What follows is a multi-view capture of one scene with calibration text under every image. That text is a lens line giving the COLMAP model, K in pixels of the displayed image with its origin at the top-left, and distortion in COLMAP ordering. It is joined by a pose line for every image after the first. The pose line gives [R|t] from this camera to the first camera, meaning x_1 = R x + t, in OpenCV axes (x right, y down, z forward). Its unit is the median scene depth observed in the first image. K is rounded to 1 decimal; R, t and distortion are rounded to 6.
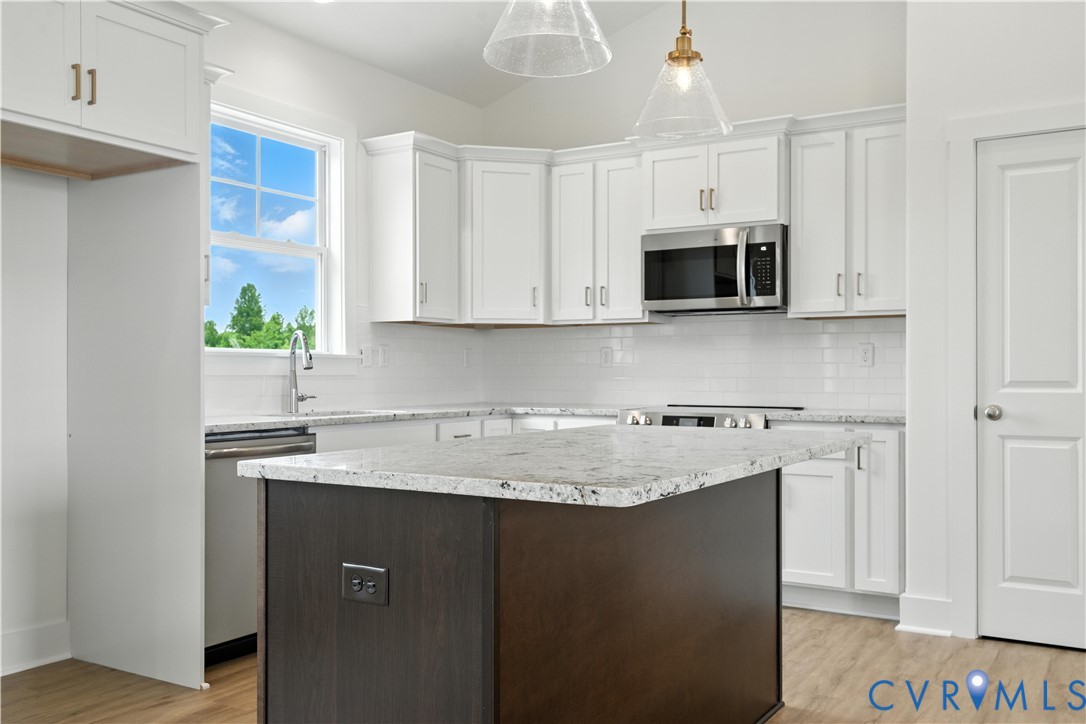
lens RADIAL K [[970.6, 0, 543.7], [0, 970.6, 364.2], [0, 0, 1]] dist [-0.002491, 0.002312]
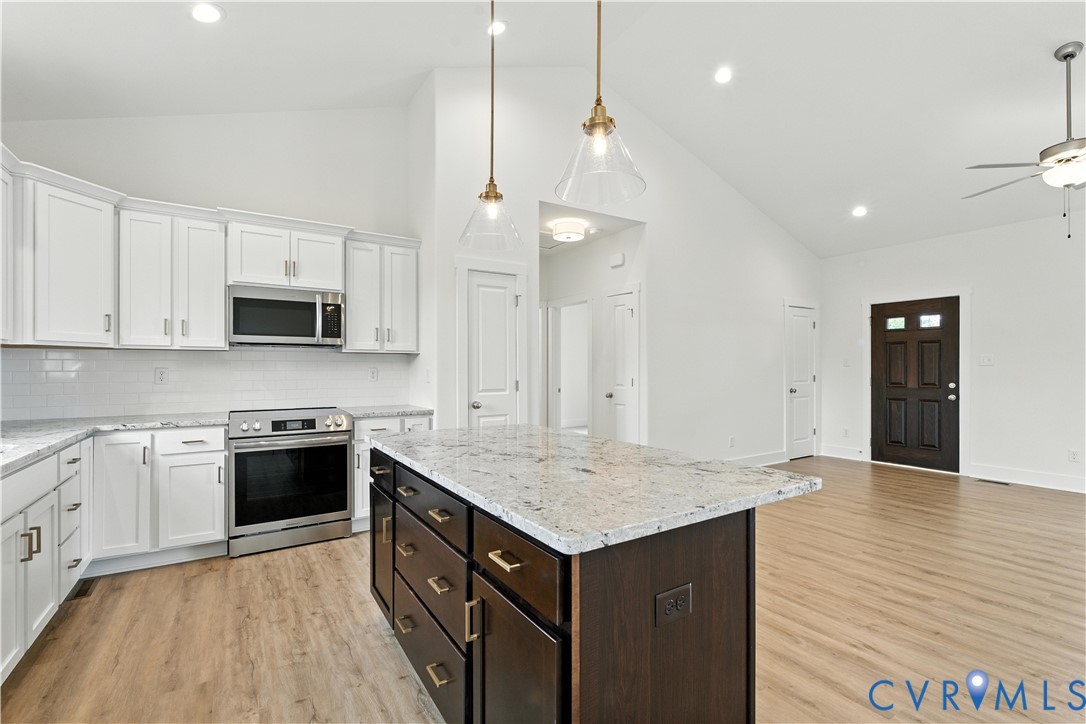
lens RADIAL K [[478.9, 0, 538.9], [0, 478.9, 367.7], [0, 0, 1]] dist [-0.011563, 0.000965]
pose [[0.439358, 0.002031, 0.898310, -0.317426], [-0.006653, 0.999977, 0.000993, -0.025215], [-0.898287, -0.006413, 0.439362, 0.364412]]
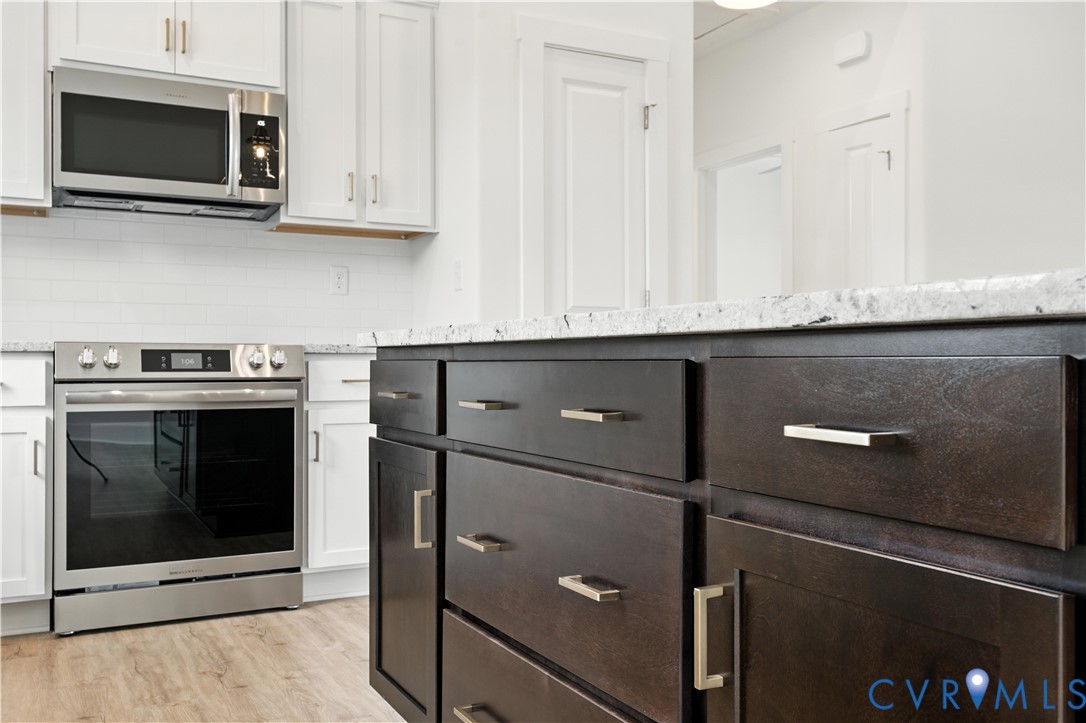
lens RADIAL K [[970.6, 0, 541.8], [0, 970.6, 362.5], [0, 0, 1]] dist [-0.002491, 0.002312]
pose [[0.517569, 0.000102, 0.855641, -0.290739], [-0.007740, 0.999960, 0.004563, 0.056657], [-0.855606, -0.008984, 0.517549, 0.438315]]
